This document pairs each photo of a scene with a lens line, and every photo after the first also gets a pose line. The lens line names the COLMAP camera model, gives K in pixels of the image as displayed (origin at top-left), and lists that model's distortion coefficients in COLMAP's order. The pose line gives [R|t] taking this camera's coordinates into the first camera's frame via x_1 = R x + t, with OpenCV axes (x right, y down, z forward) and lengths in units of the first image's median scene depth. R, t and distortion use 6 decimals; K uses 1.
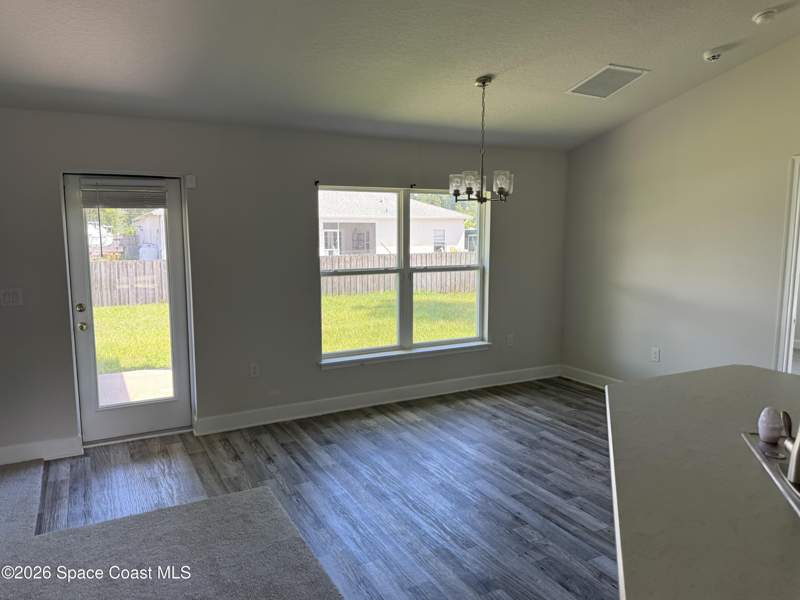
lens RADIAL K [[576.3, 0, 395.1], [0, 576.3, 295.0], [0, 0, 1]] dist [0.018361, -0.042405]
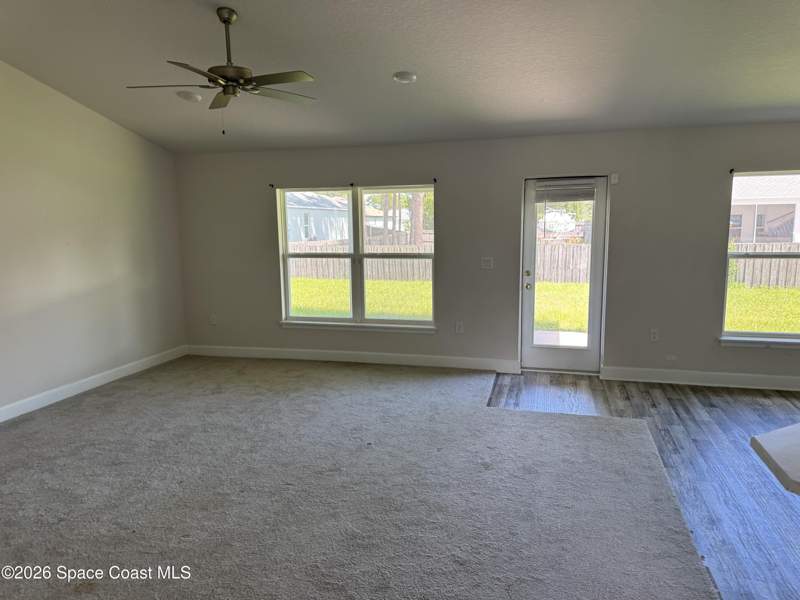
lens RADIAL K [[576.3, 0, 395.4], [0, 576.3, 294.8], [0, 0, 1]] dist [0.018361, -0.042405]
pose [[0.726453, 0.085206, -0.681913, 0.188298], [-0.069198, 0.996310, 0.050773, 0.025376], [0.683723, 0.010303, 0.729669, -0.254507]]
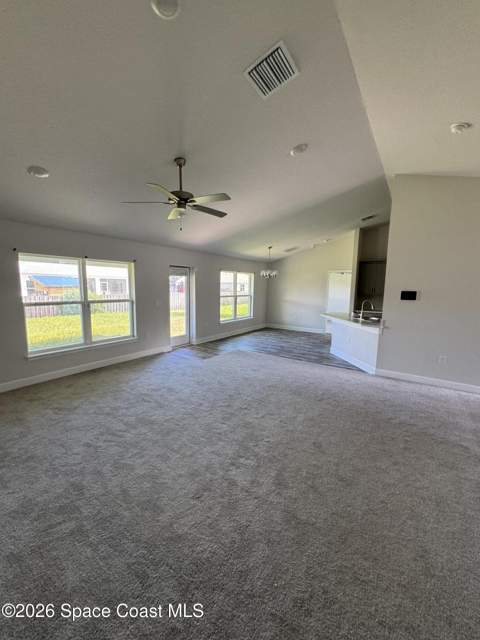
lens RADIAL K [[258.2, 0, 246.9], [0, 258.2, 319.0], [0, 0, 1]] dist [-0.003119, -0.000250]
pose [[0.876360, -0.043870, 0.479655, -0.804790], [0.038307, 0.999037, 0.021383, 0.076084], [-0.480131, -0.000365, 0.877197, -0.463172]]
